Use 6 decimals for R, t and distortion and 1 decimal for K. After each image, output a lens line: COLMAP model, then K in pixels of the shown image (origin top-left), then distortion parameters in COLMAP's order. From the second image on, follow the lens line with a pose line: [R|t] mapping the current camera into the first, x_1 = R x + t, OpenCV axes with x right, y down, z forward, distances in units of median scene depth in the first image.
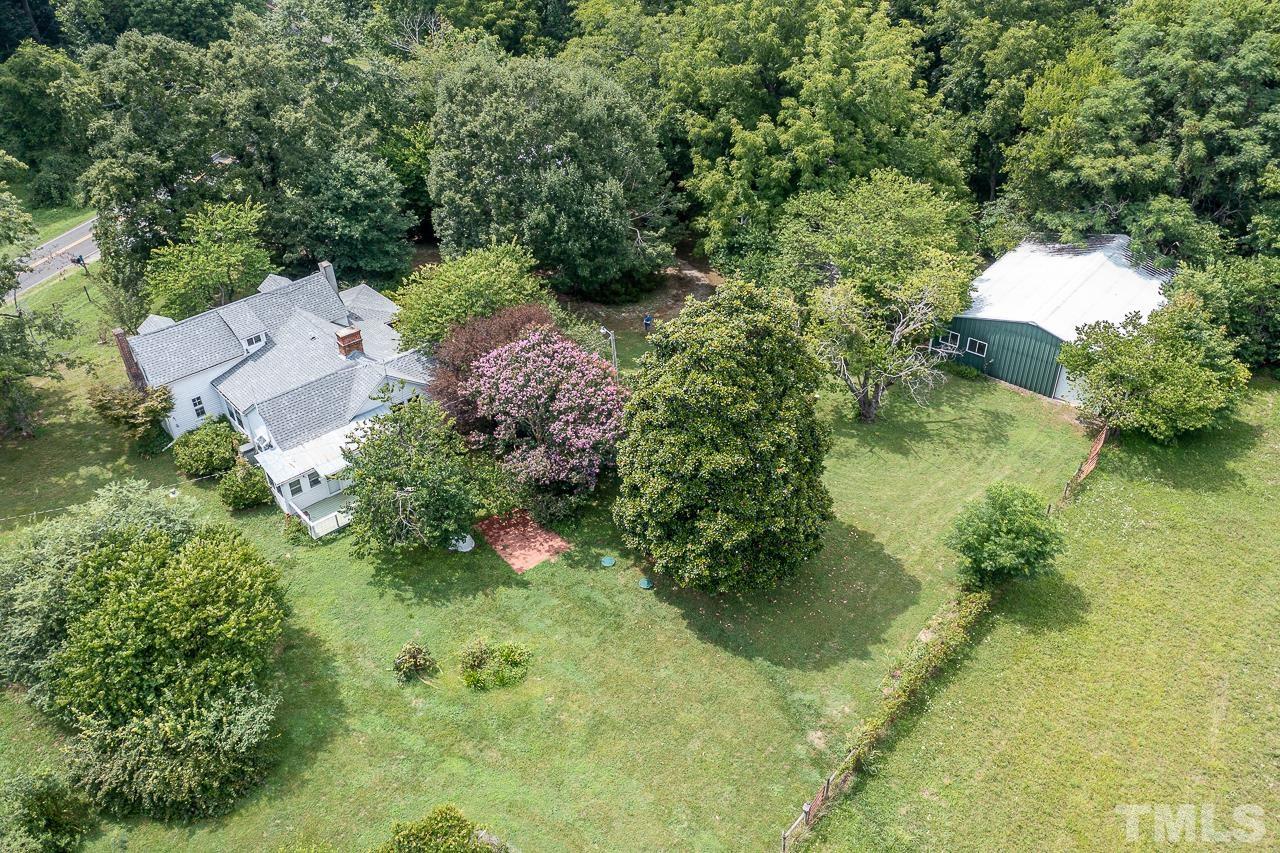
lens RADIAL K [[1019.5, 0, 640.0], [0, 1019.5, 426.5], [0, 0, 1]] dist [0.003803, -0.000104]
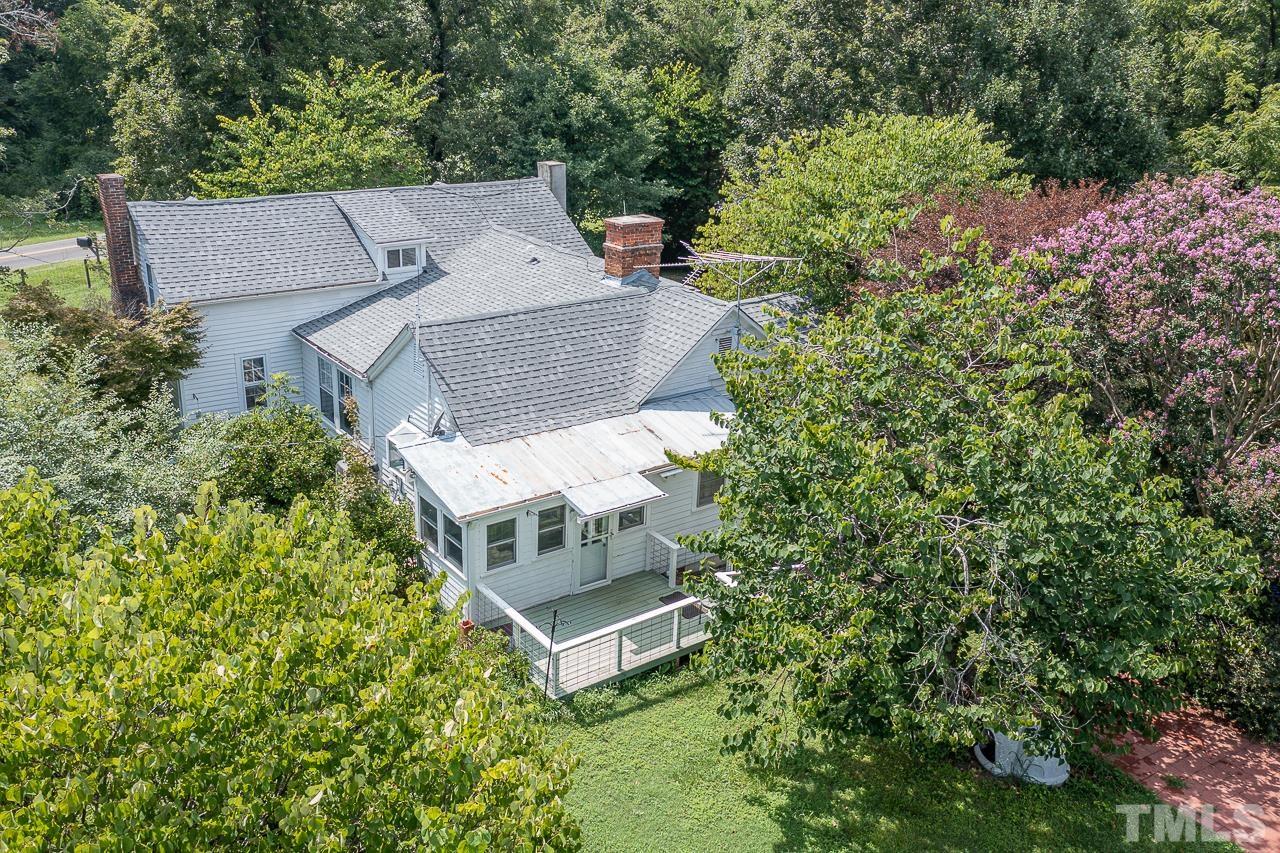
lens RADIAL K [[1108.1, 0, 637.5], [0, 1108.1, 403.2], [0, 0, 1]] dist [-0.008721, -0.003988]
pose [[0.994729, 0.073867, -0.071112, -0.227581], [-0.090111, 0.960697, -0.262569, 0.091105], [0.048922, 0.267593, 0.962289, 0.534478]]
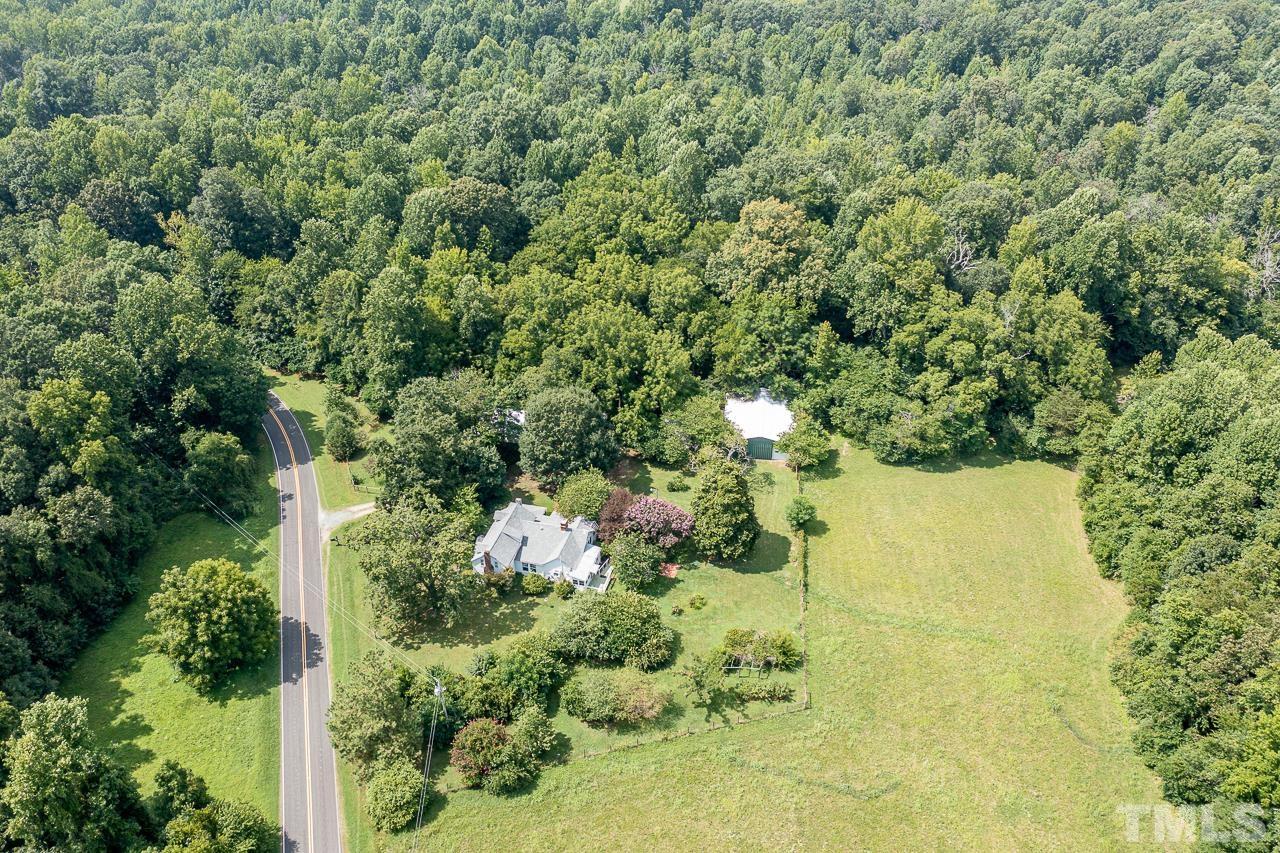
lens RADIAL K [[1019.5, 0, 640.0], [0, 1019.5, 426.5], [0, 0, 1]] dist [0.003803, -0.000104]
pose [[0.838269, -0.287272, 0.463444, -1.168525], [0.309321, 0.950494, 0.029683, -0.315773], [-0.449028, 0.118471, 0.885629, -1.303369]]
